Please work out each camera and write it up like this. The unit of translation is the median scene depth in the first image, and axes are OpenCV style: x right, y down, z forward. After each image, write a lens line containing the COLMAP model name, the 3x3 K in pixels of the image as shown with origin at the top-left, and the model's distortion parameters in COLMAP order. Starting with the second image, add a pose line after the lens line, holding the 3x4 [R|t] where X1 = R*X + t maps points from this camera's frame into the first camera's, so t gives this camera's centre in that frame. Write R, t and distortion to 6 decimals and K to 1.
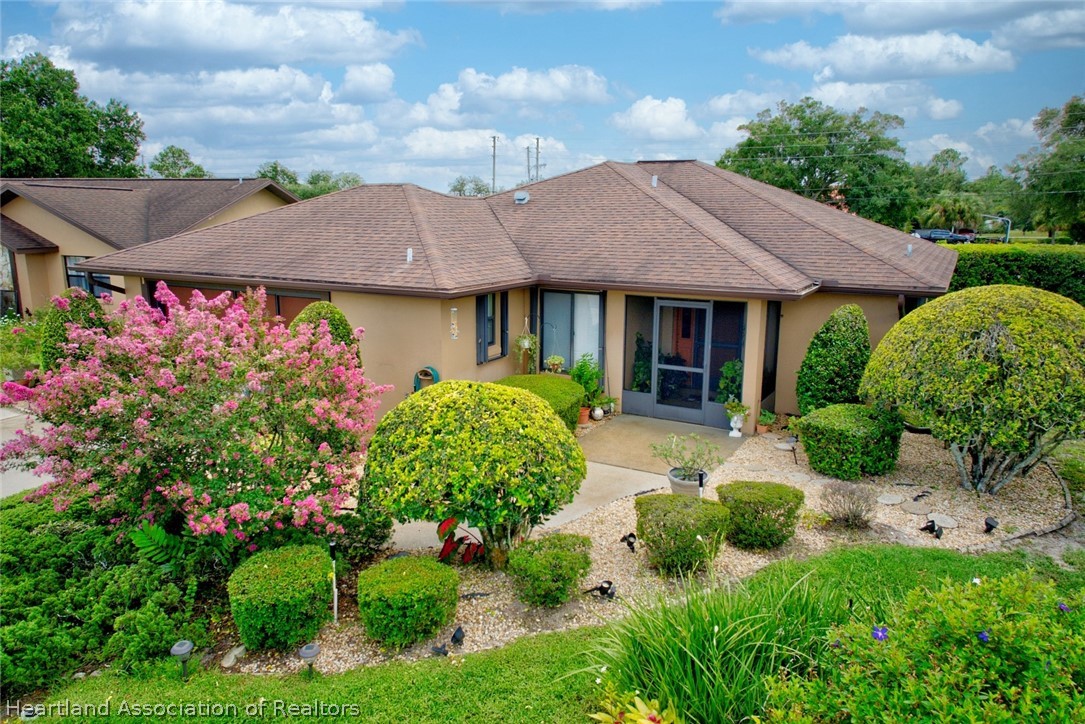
lens RADIAL K [[731.6, 0, 538.5], [0, 731.6, 360.7], [0, 0, 1]] dist [0.058533, -0.021225]
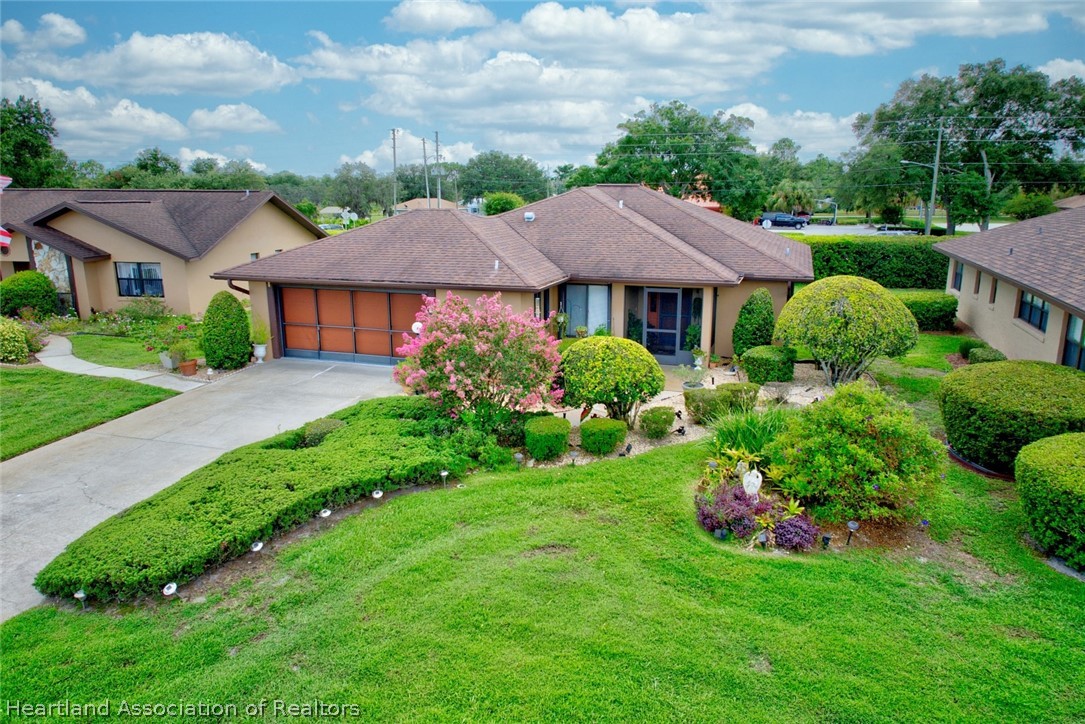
lens RADIAL K [[731.6, 0, 534.6], [0, 731.6, 362.0], [0, 0, 1]] dist [0.058533, -0.021225]
pose [[0.984038, -0.048076, 0.171342, -0.286890], [0.042998, 0.998522, 0.033233, 0.011105], [-0.172687, -0.025335, 0.984651, -0.425195]]
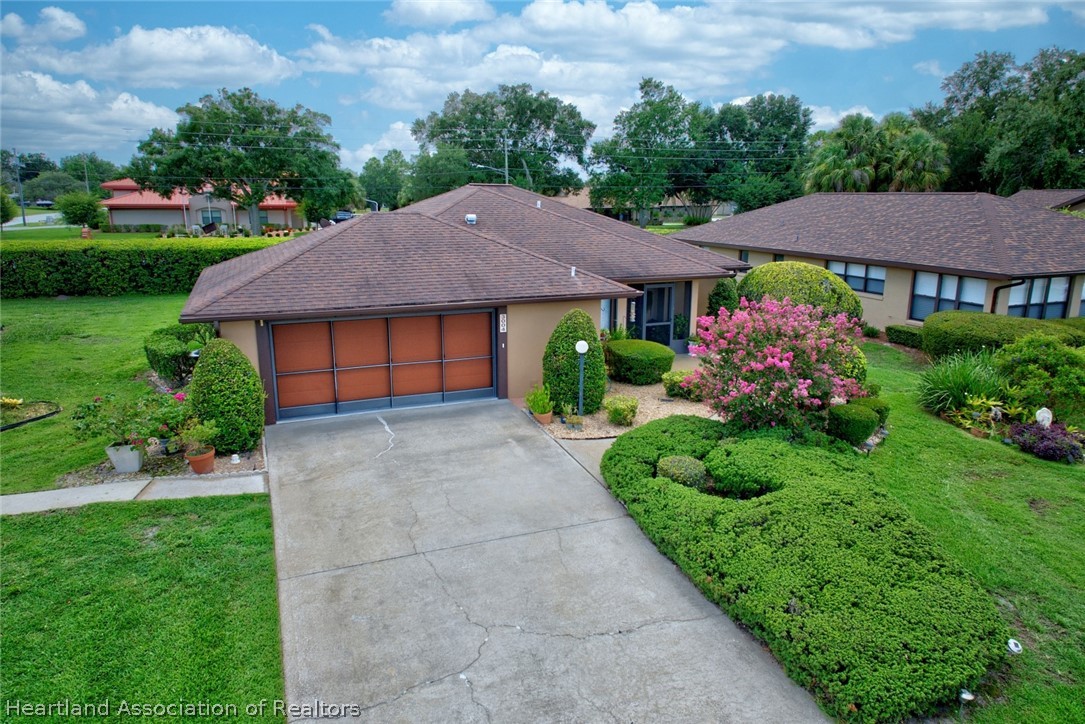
lens RADIAL K [[731.6, 0, 541.9], [0, 731.6, 368.2], [0, 0, 1]] dist [0.058533, -0.021225]
pose [[0.623291, -0.188486, 0.758934, -1.033475], [0.154252, 0.981083, 0.116975, -0.103883], [-0.766625, 0.044157, 0.640575, 0.100692]]
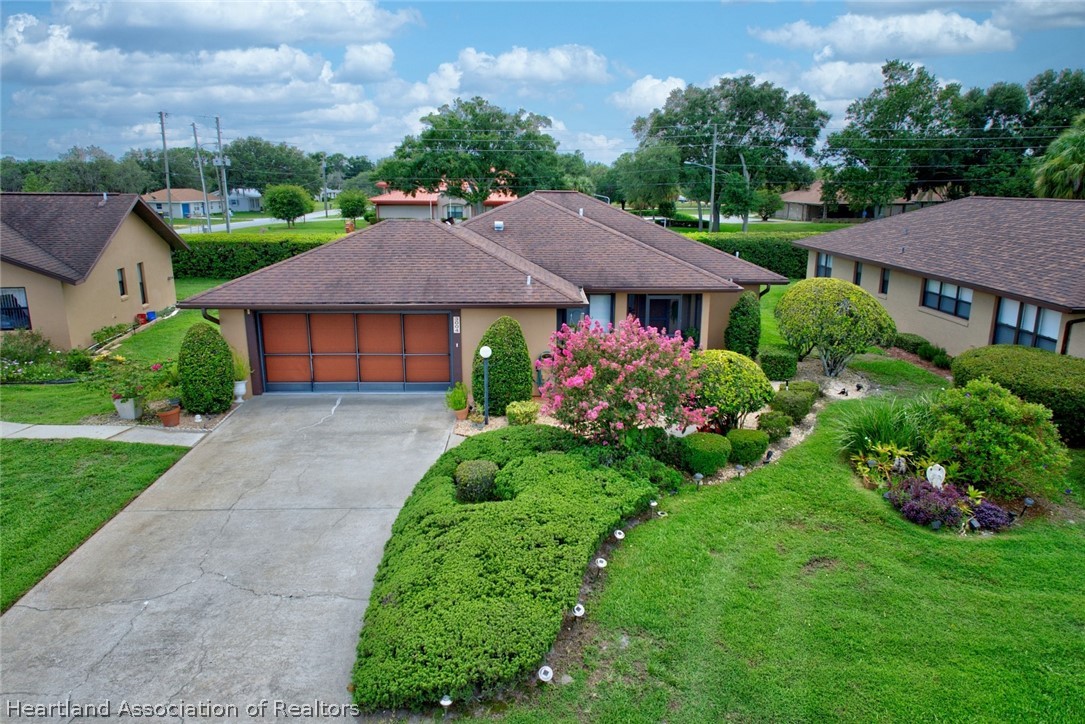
lens RADIAL K [[731.6, 0, 538.4], [0, 731.6, 364.2], [0, 0, 1]] dist [0.058533, -0.021225]
pose [[0.865411, -0.126008, 0.484959, -0.706530], [0.102372, 0.991911, 0.075046, -0.063855], [-0.490493, -0.015299, 0.871311, -0.261847]]
